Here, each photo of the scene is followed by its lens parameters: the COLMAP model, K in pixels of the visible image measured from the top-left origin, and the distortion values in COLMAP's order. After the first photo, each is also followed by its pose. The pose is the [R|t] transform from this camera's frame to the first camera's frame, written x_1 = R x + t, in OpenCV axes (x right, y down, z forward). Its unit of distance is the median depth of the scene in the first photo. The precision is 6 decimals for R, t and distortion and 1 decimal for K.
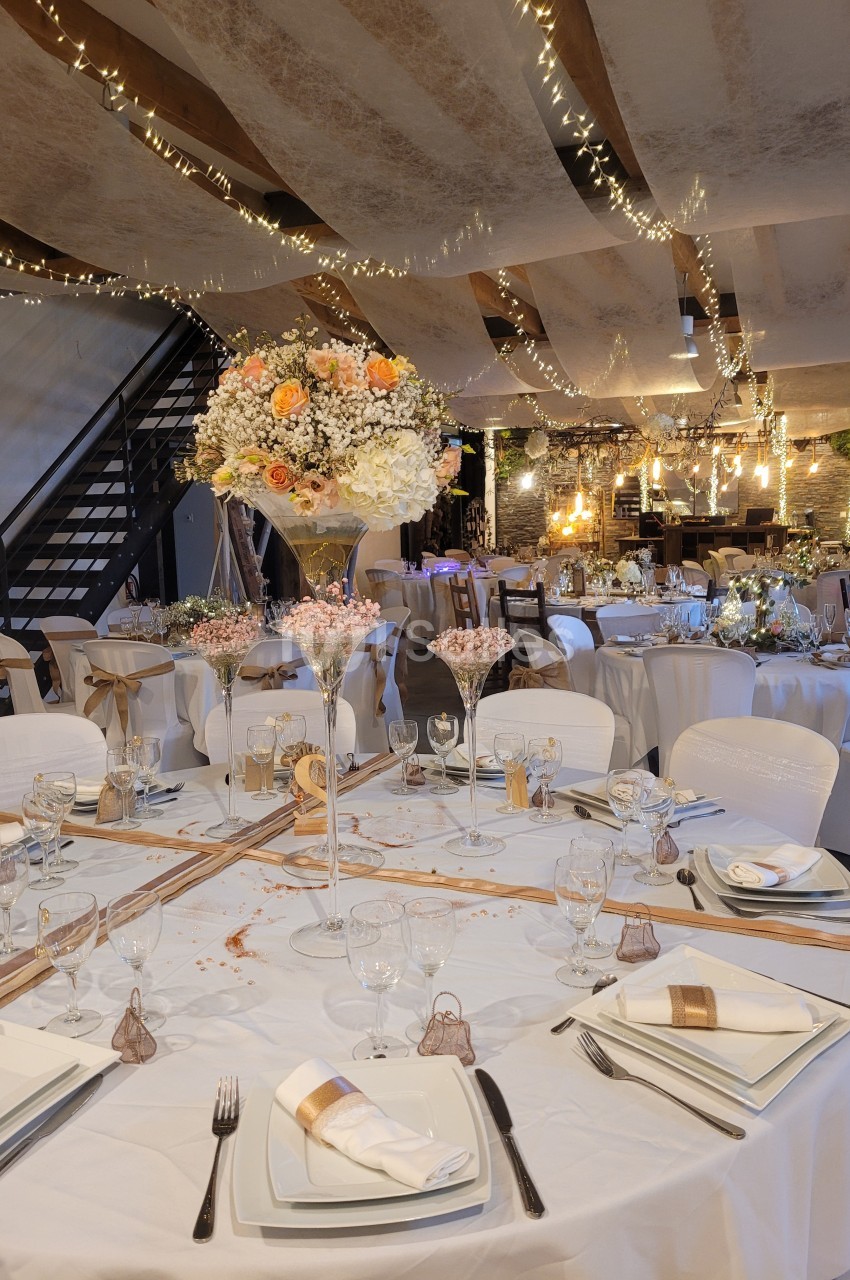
lens RADIAL K [[958.7, 0, 425.0], [0, 958.7, 640.0], [0, 0, 1]] dist [0.080707, 0.000925]
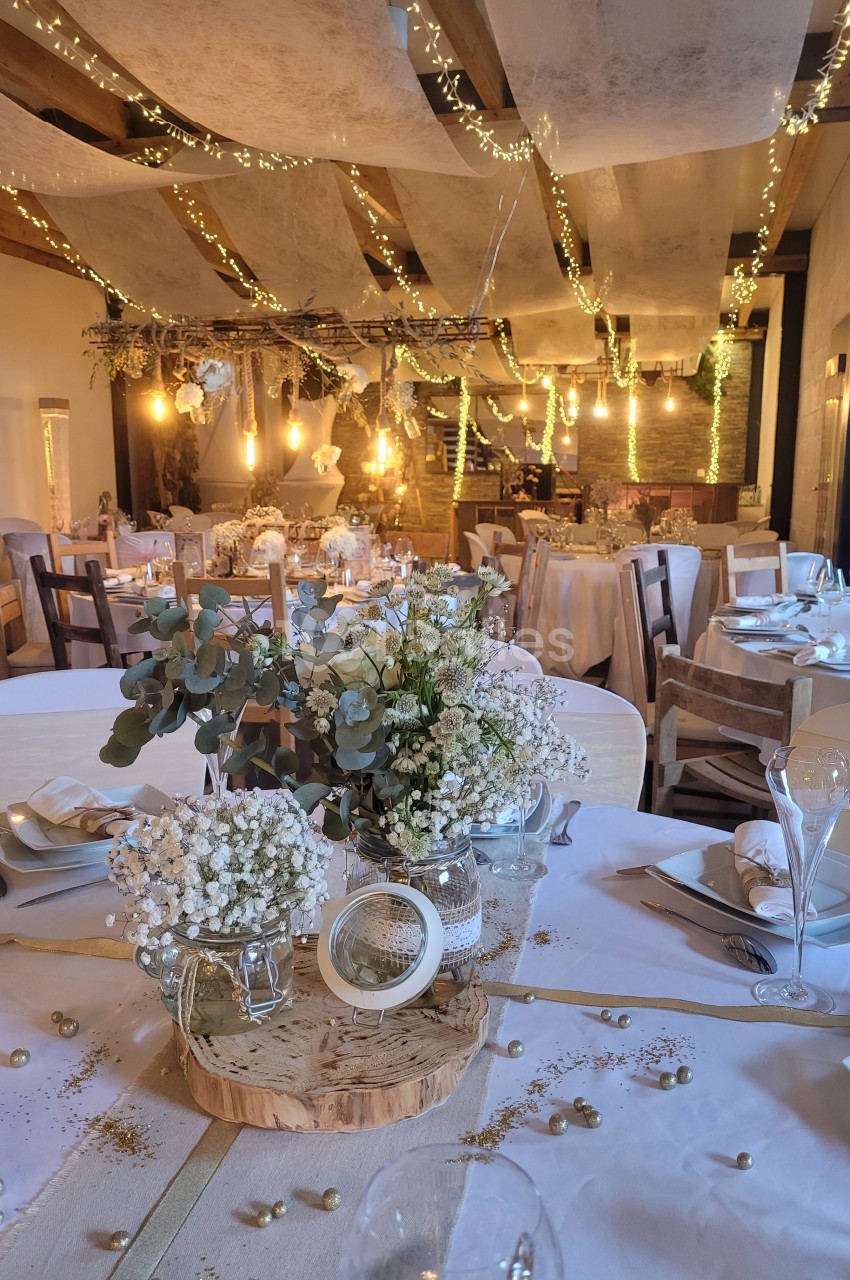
lens RADIAL K [[958.7, 0, 425.0], [0, 958.7, 640.0], [0, 0, 1]] dist [0.080707, 0.000925]
pose [[0.991072, -0.001452, 0.133318, 0.107299], [-0.004995, 0.998834, 0.048010, -0.031908], [-0.133232, -0.048247, 0.989910, 0.259641]]
